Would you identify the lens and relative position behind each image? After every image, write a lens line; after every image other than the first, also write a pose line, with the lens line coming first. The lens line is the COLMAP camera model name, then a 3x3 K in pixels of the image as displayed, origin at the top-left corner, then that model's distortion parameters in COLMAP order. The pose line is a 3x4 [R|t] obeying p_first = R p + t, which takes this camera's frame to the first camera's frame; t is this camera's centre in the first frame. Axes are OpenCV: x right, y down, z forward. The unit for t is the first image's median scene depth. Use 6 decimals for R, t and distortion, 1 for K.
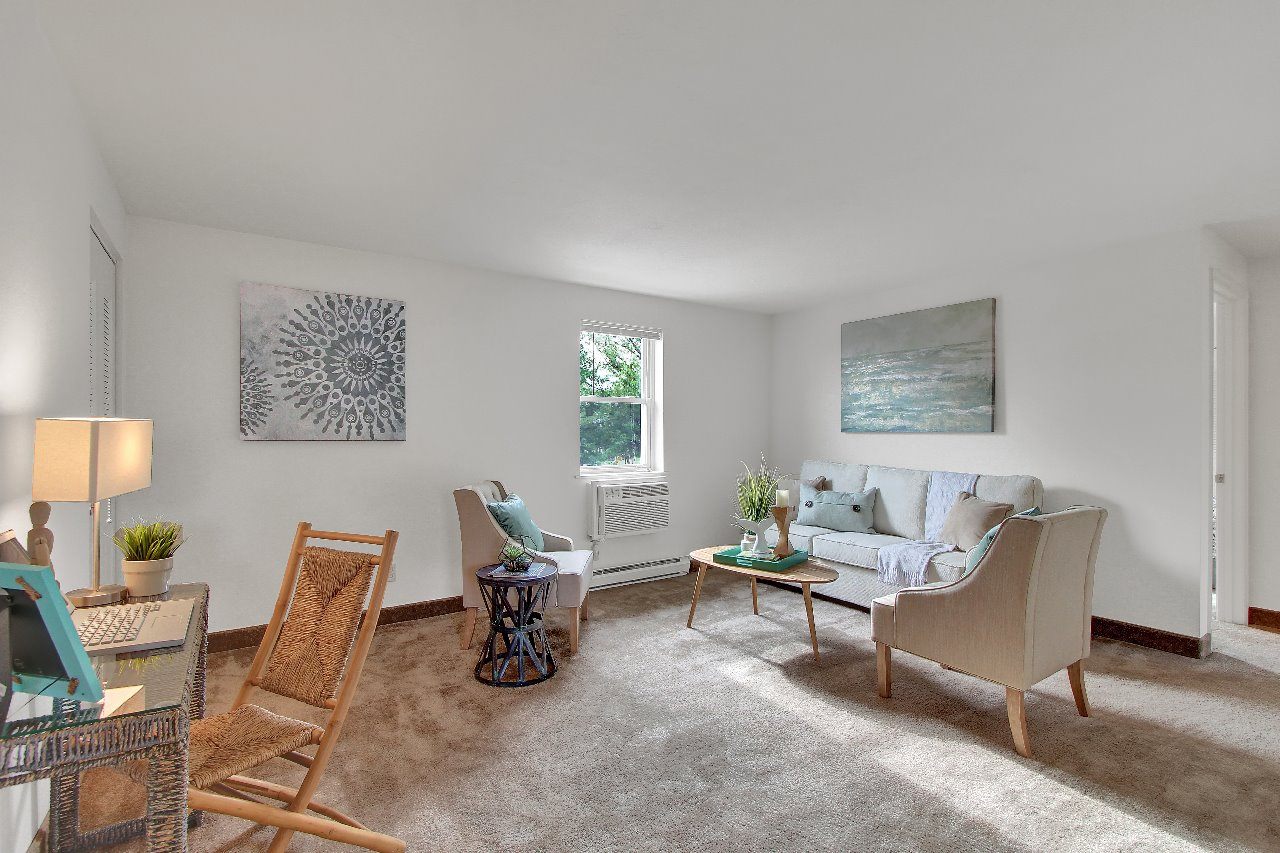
lens RADIAL K [[596.0, 0, 655.1], [0, 596.0, 426.0], [0, 0, 1]] dist [-0.000980, -0.000310]
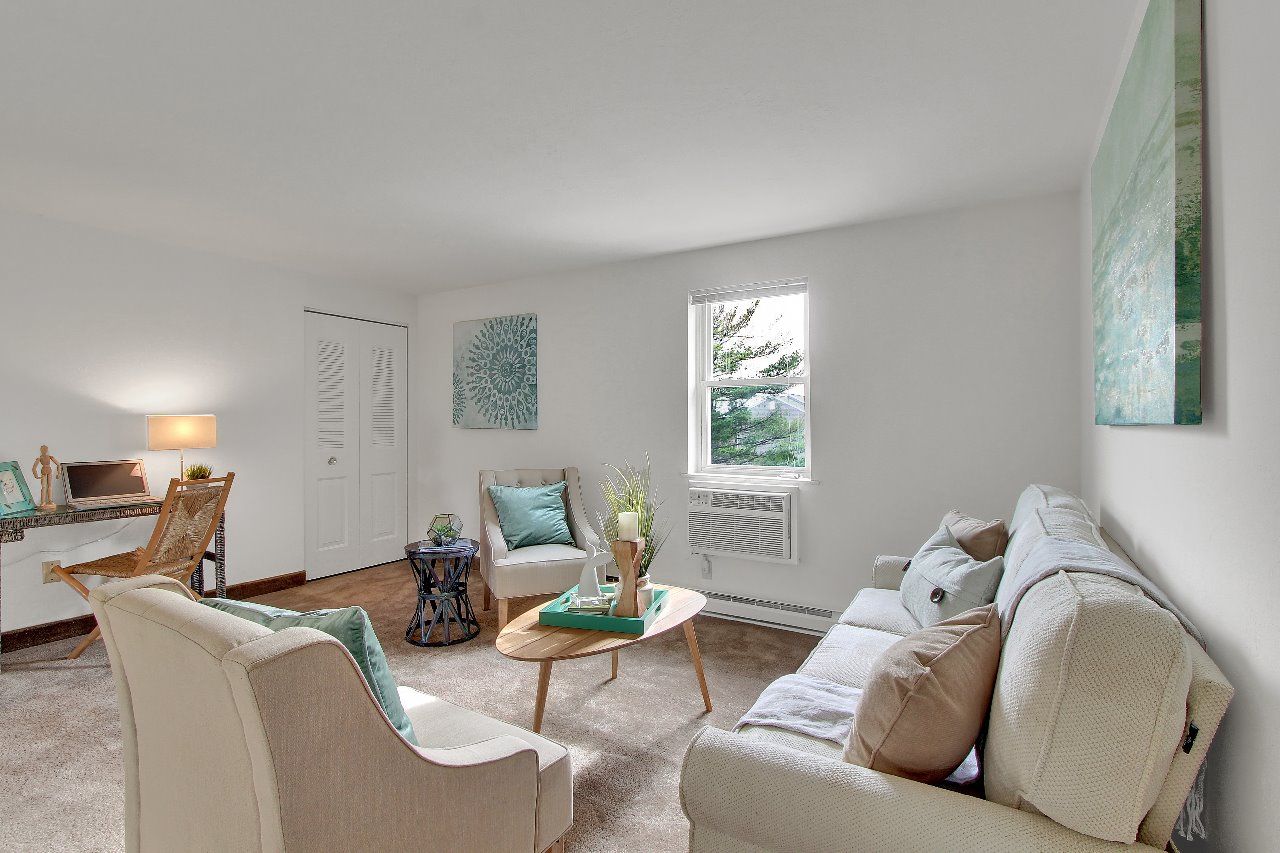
lens RADIAL K [[596.0, 0, 655.1], [0, 596.0, 426.0], [0, 0, 1]] dist [-0.000980, -0.000310]
pose [[0.398463, 0.005877, -0.917165, 0.821820], [0.004574, 0.999954, 0.008395, 0.008430], [0.917173, -0.007540, 0.398418, 0.792981]]
